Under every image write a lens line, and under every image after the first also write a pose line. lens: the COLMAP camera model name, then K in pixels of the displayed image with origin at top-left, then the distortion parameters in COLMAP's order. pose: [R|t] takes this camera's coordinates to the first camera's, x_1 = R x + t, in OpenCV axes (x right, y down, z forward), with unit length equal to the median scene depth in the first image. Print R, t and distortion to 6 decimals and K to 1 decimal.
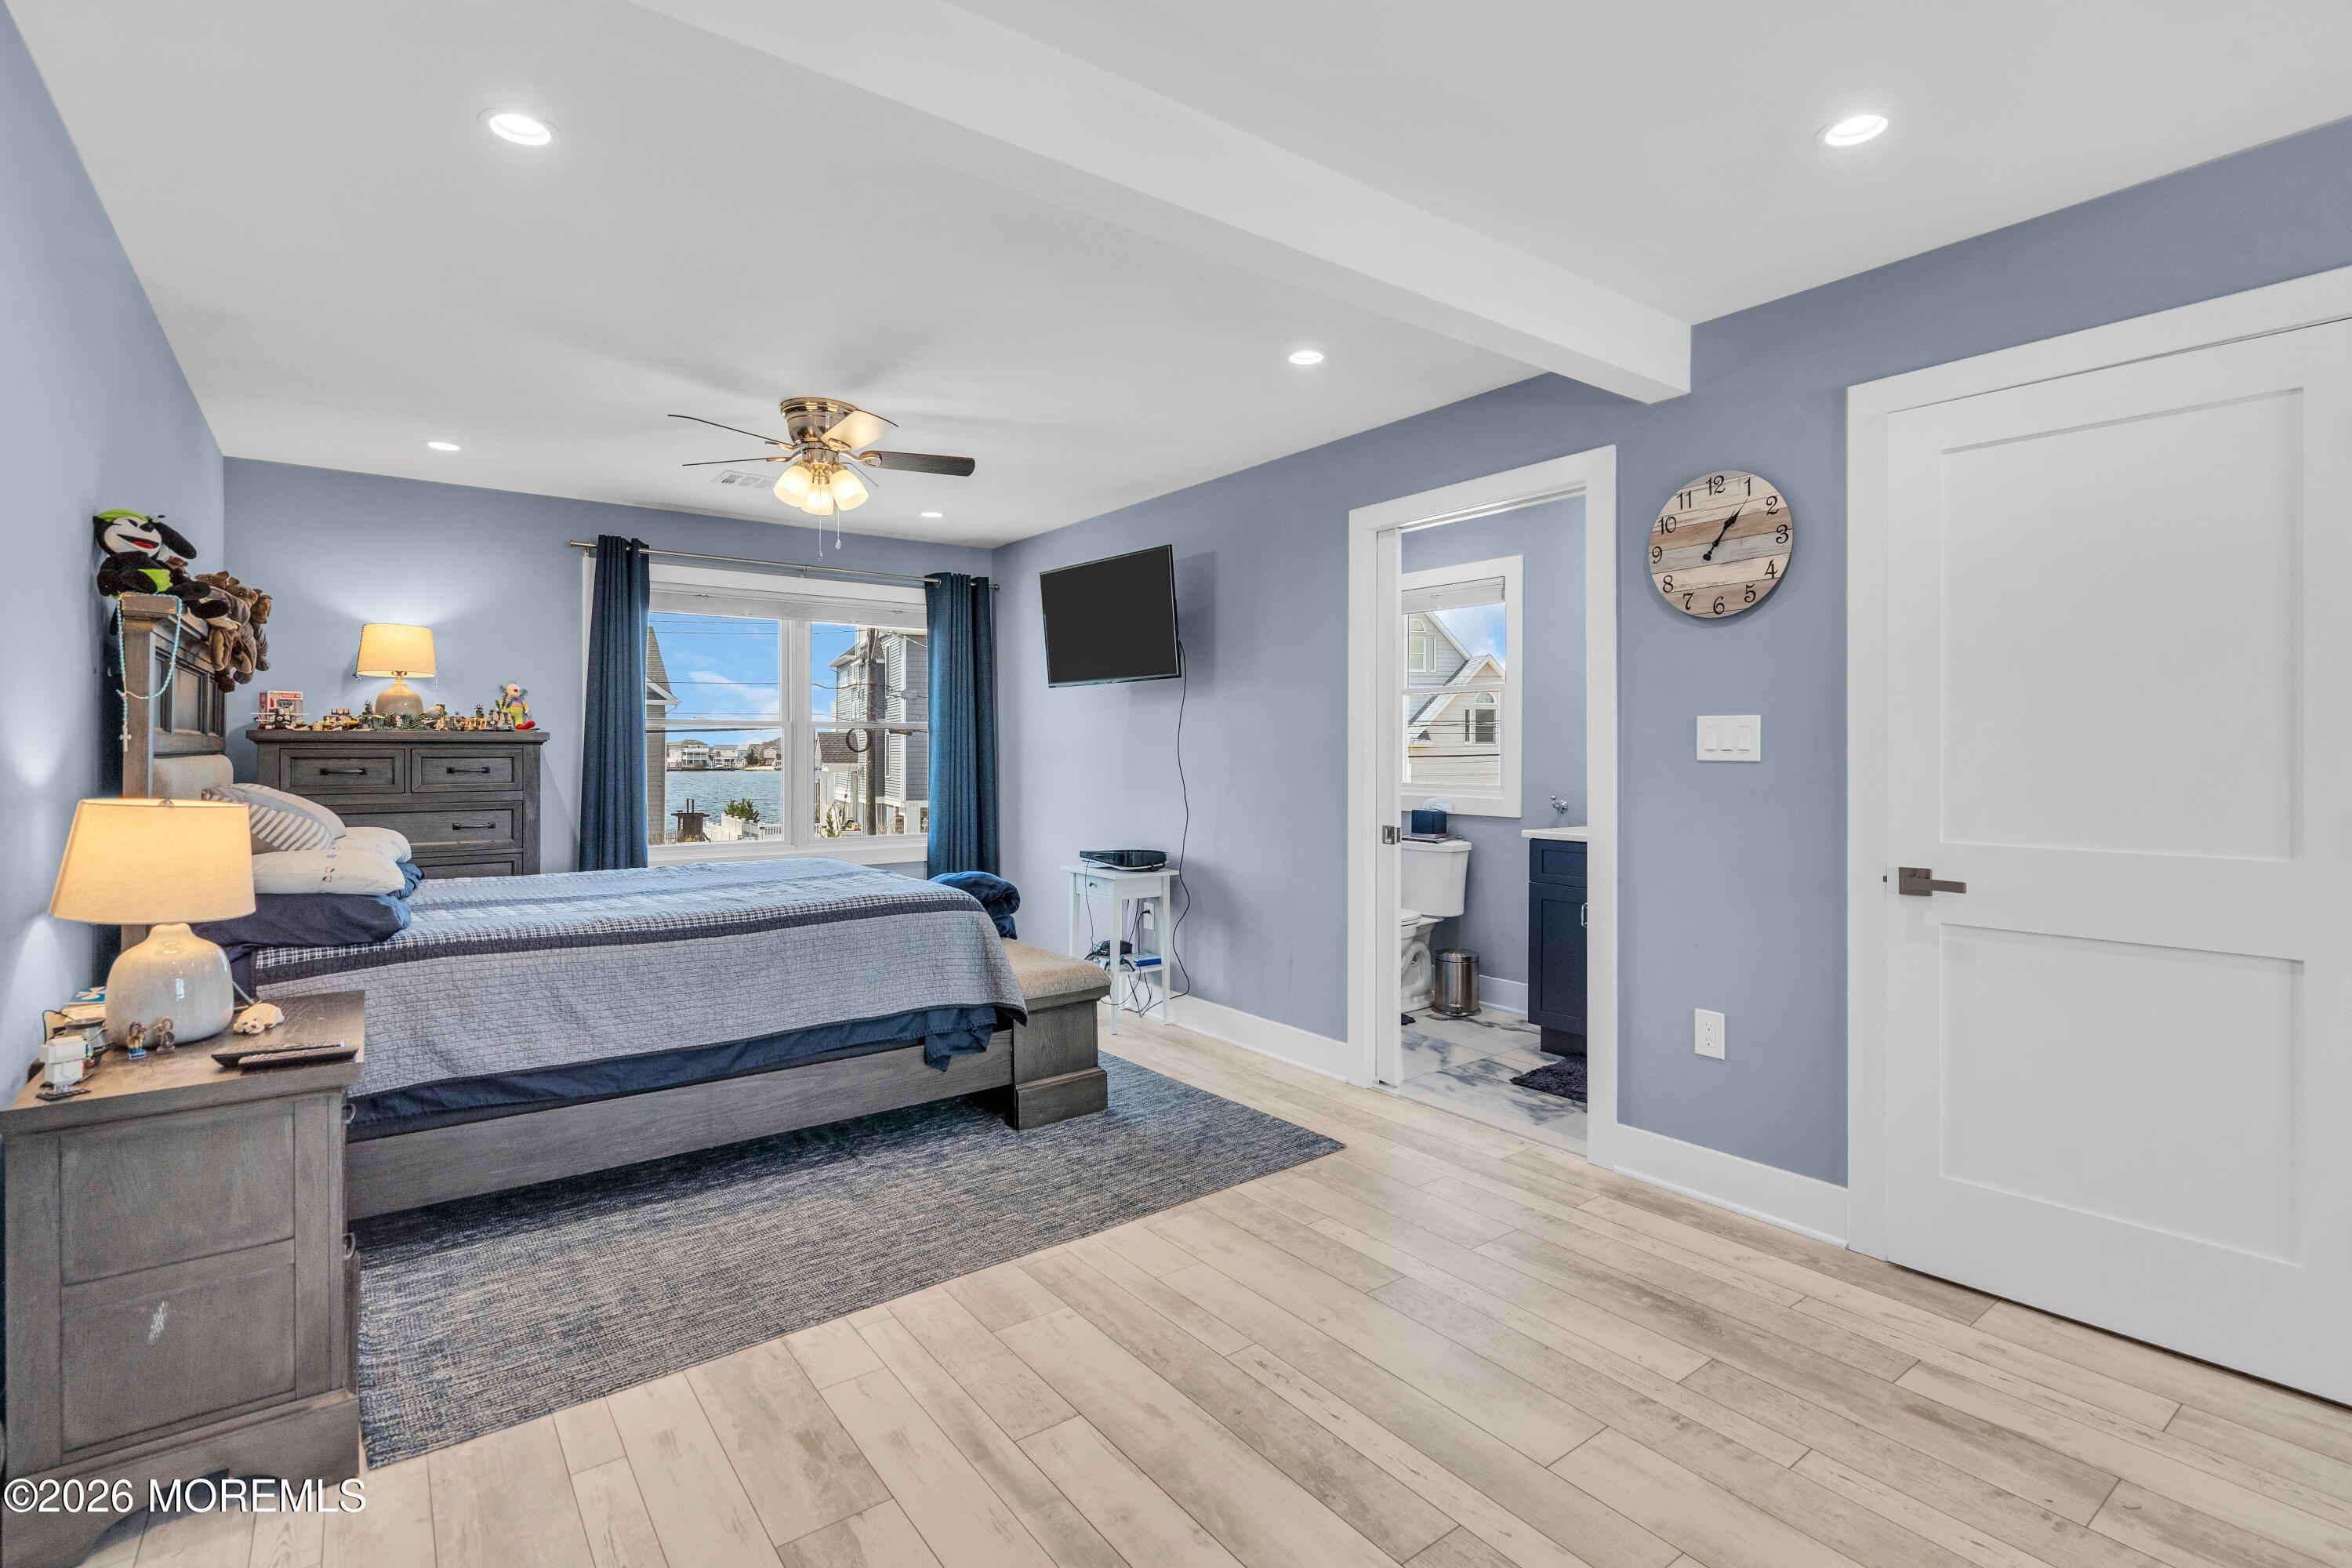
lens RADIAL K [[1069.9, 0, 1167.5], [0, 1069.9, 766.6], [0, 0, 1]] dist [-0.001866, 0.000516]
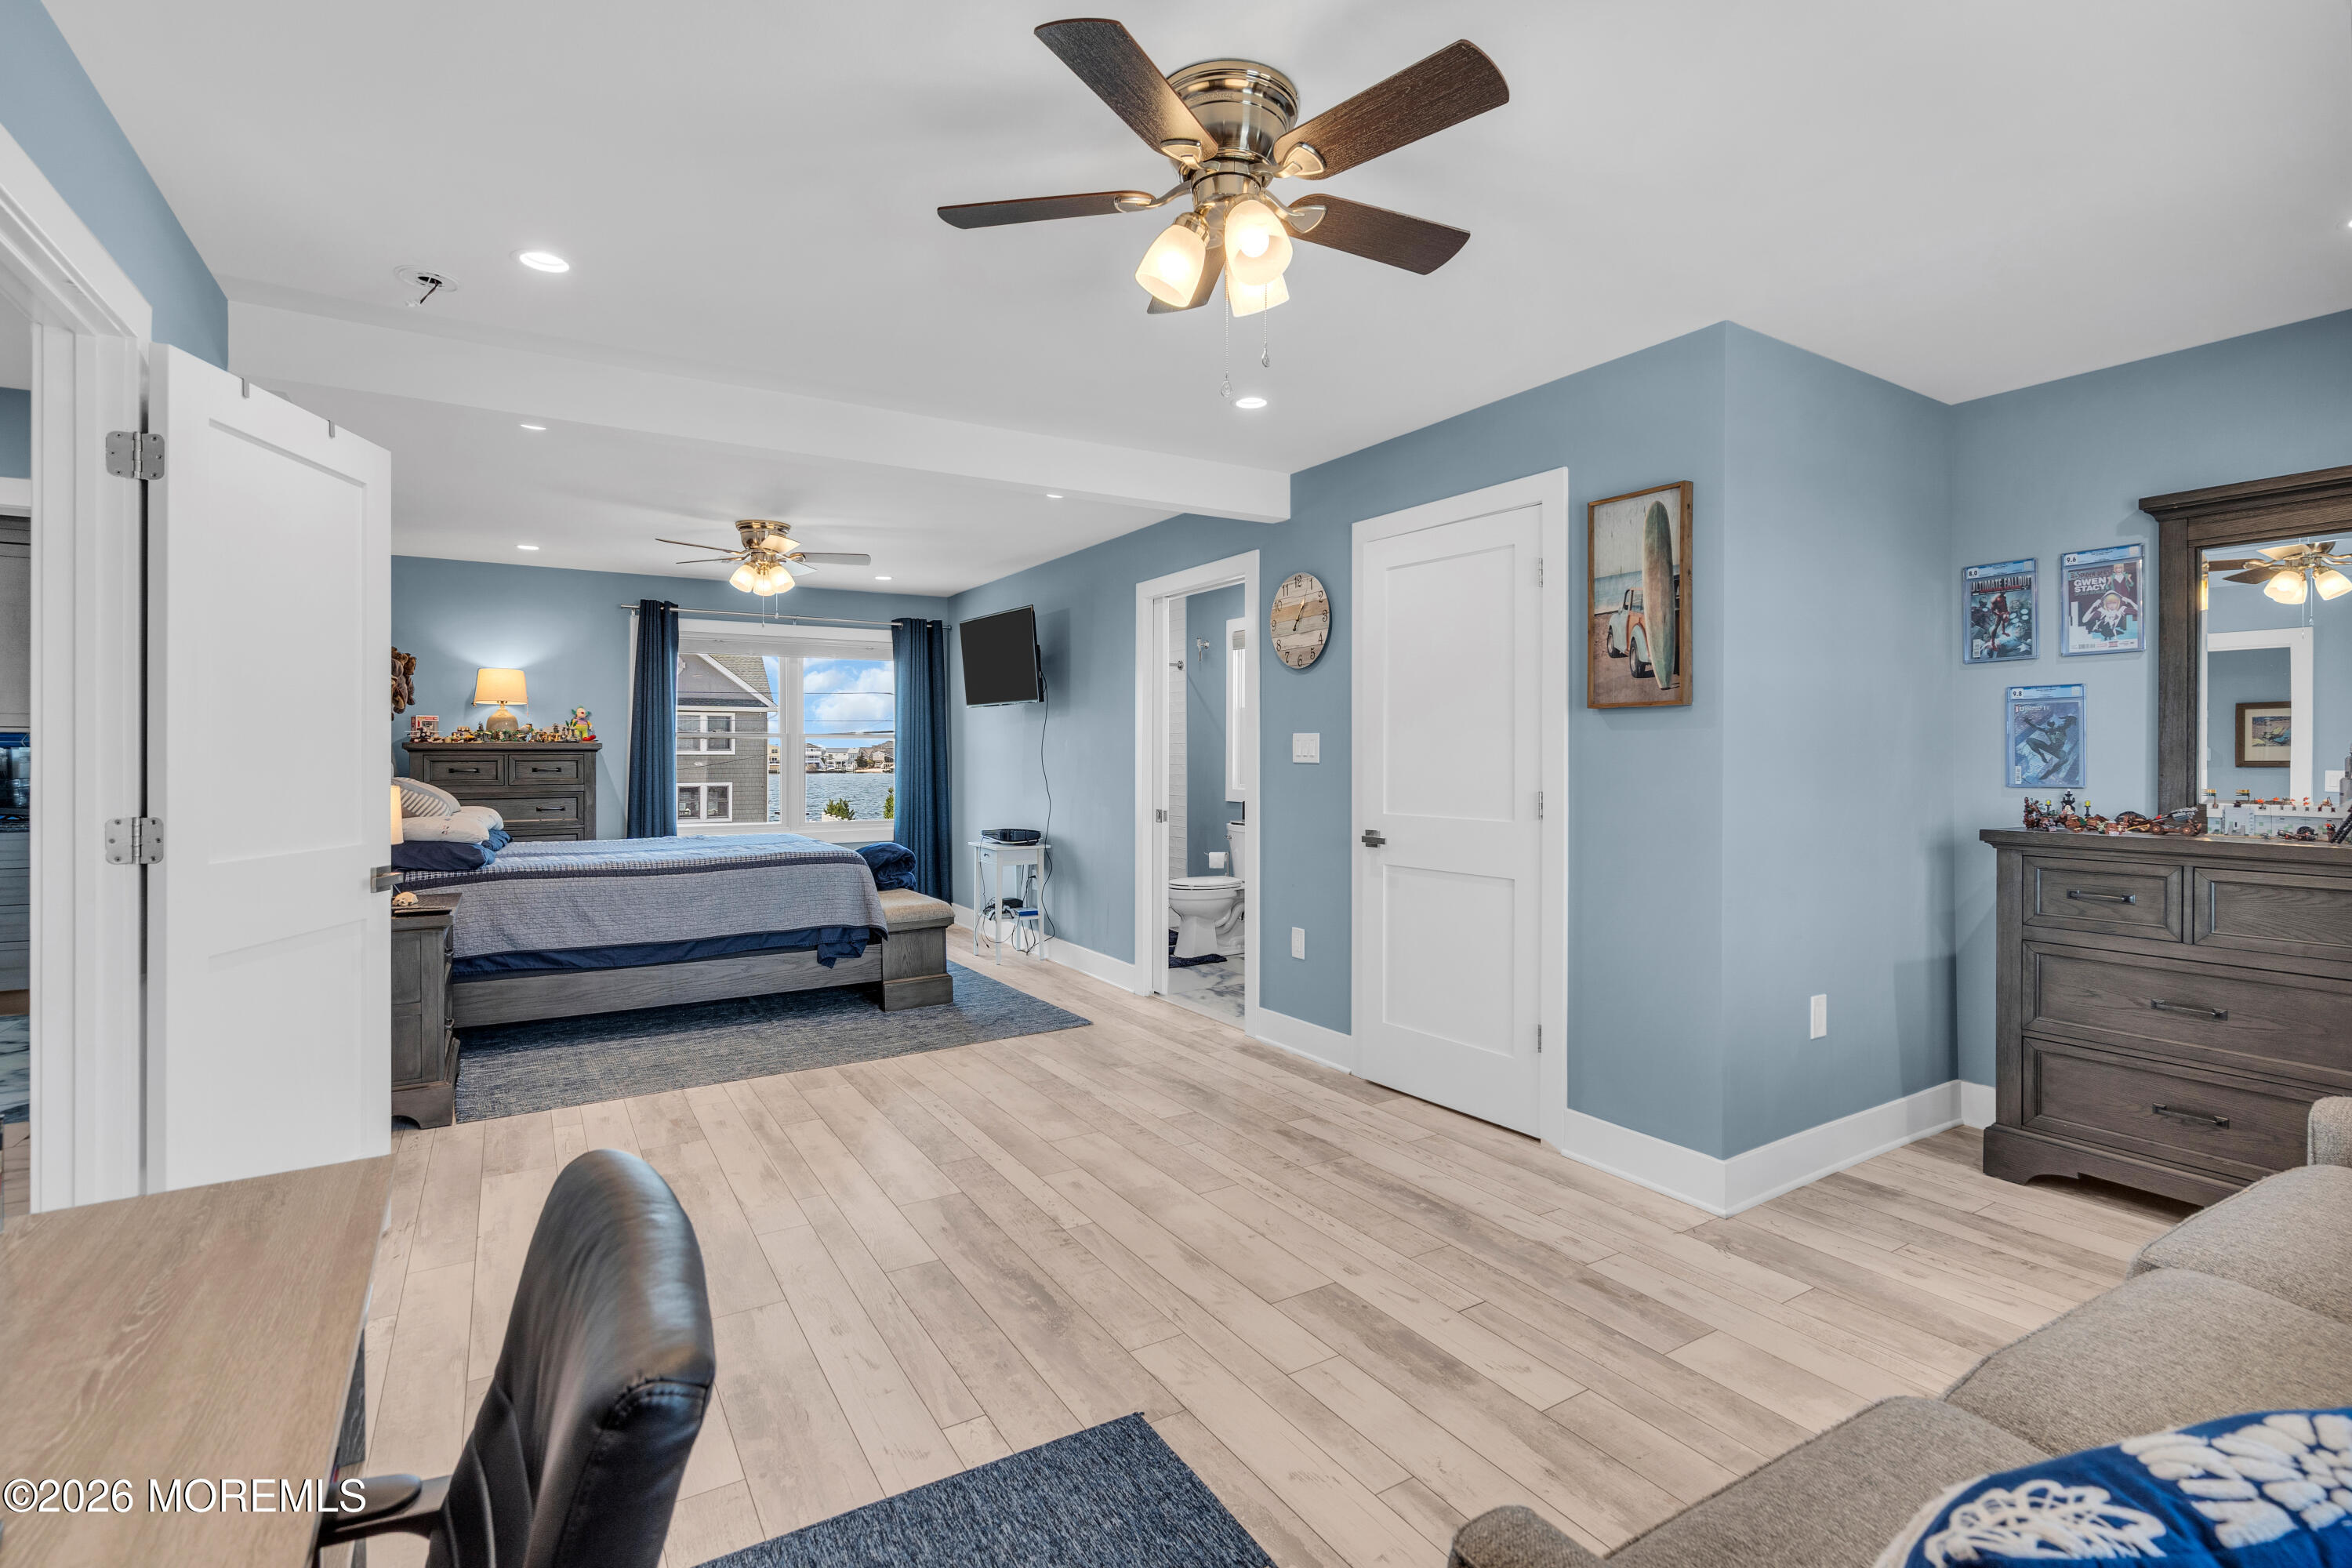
lens RADIAL K [[1081.9, 0, 1180.5], [0, 1081.9, 772.4], [0, 0, 1]] dist [0.001113, 0.000941]
pose [[0.995726, 0.000615, -0.092350, 0.459641], [-0.000346, 0.999996, 0.002927, 0.003494], [0.092351, -0.002883, 0.995722, -0.517719]]
